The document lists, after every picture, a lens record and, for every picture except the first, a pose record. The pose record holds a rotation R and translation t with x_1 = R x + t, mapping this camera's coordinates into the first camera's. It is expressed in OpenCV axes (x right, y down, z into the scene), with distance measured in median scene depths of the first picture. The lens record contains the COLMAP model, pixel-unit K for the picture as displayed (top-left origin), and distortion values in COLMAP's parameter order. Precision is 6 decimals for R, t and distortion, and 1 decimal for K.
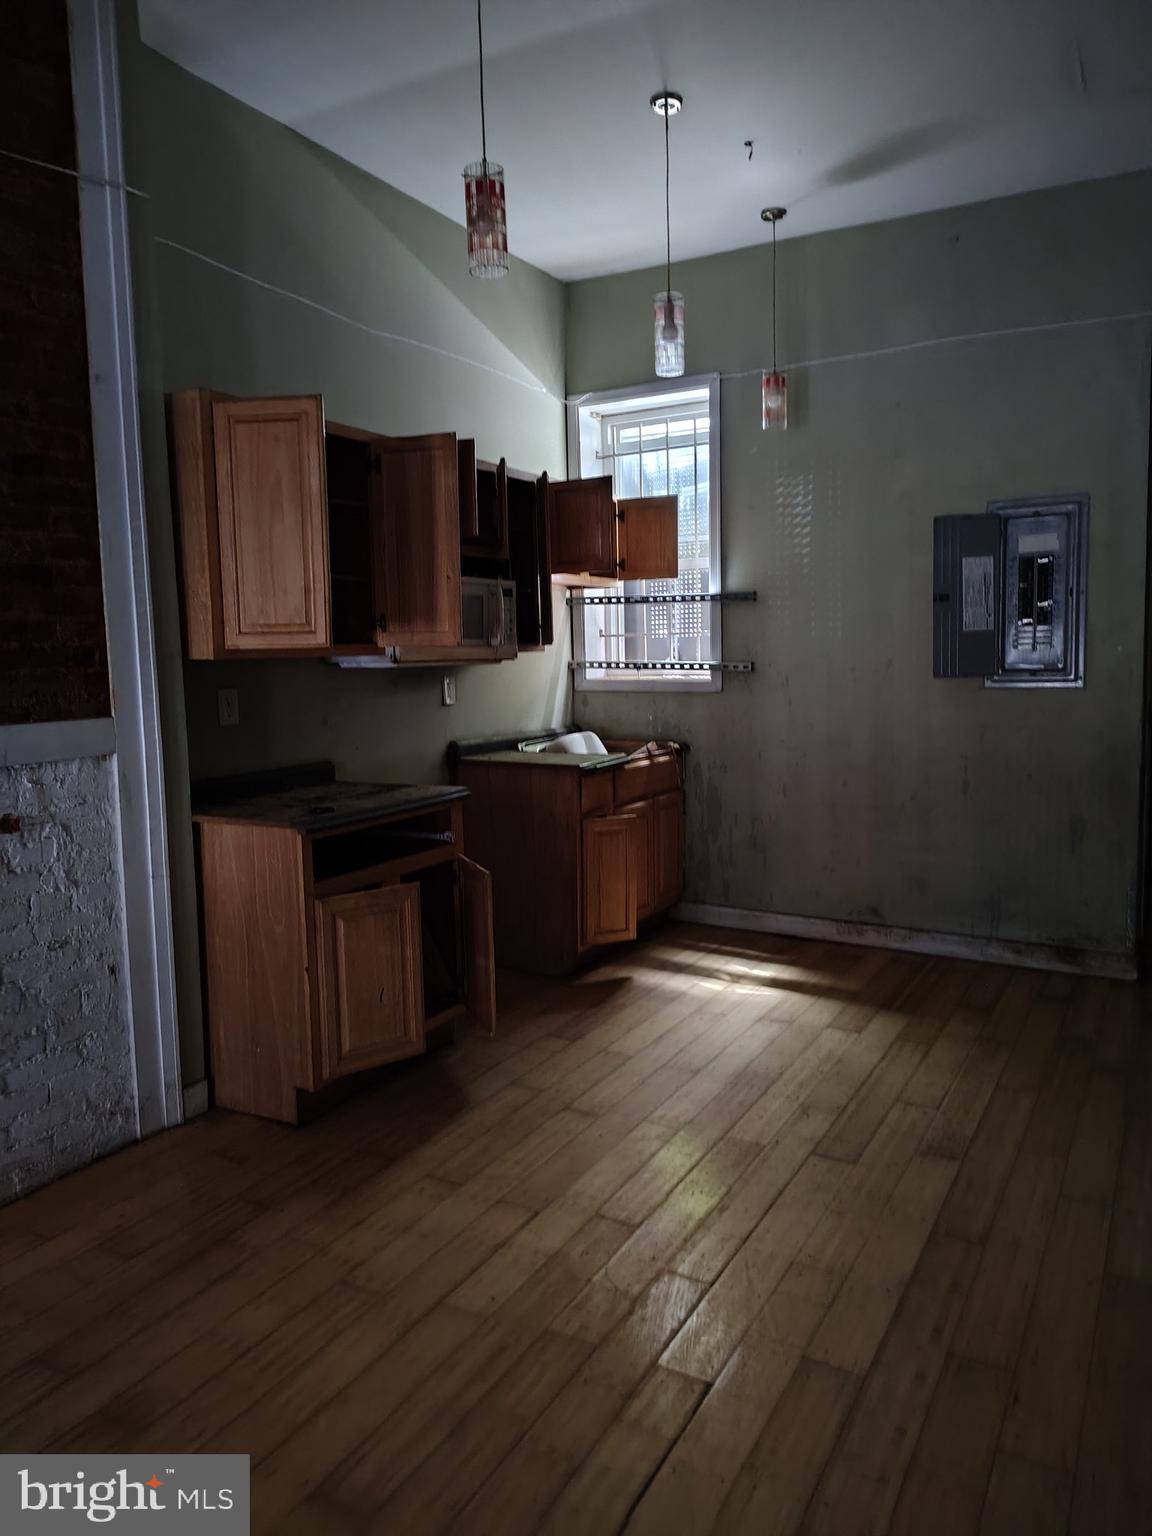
lens RADIAL K [[1038.9, 0, 580.8], [0, 1038.9, 761.3], [0, 0, 1]] dist [0.024199, -0.015771]
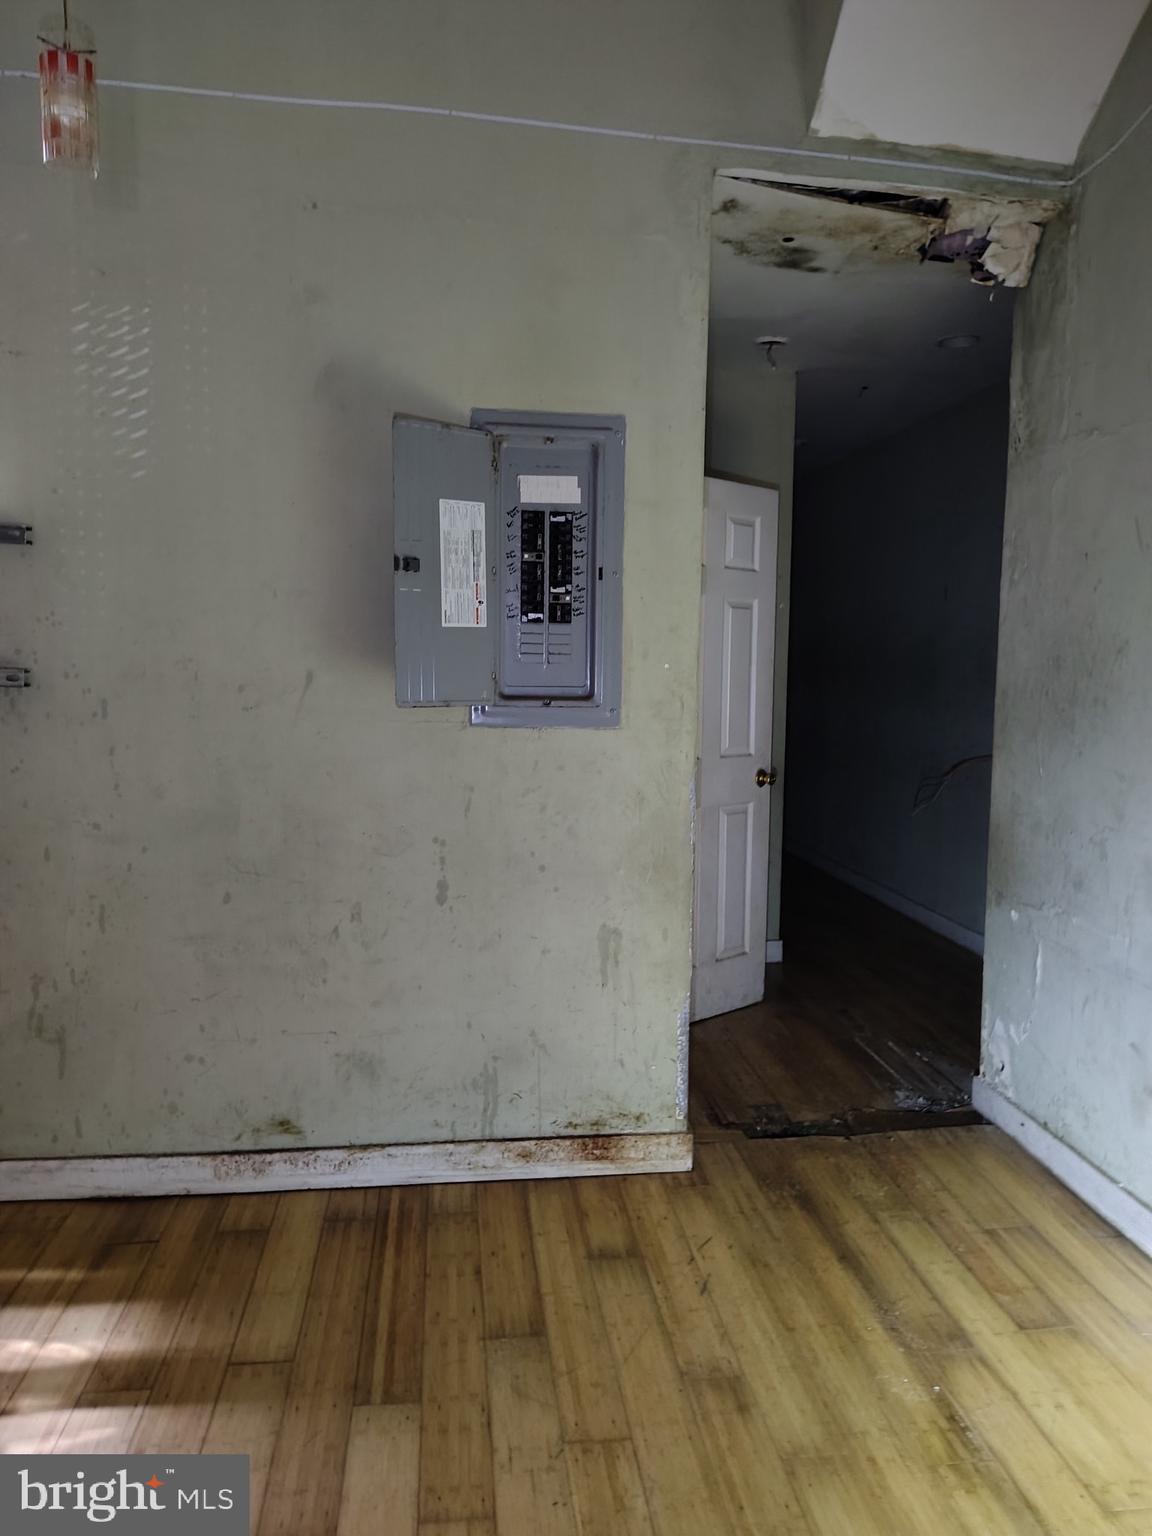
lens RADIAL K [[1038.9, 0, 583.5], [0, 1038.9, 754.1], [0, 0, 1]] dist [0.024199, -0.015771]
pose [[0.784296, -0.016177, 0.620176, 0.070751], [0.030268, 0.999467, -0.012207, -0.044606], [-0.619648, 0.028345, 0.784368, 0.496652]]
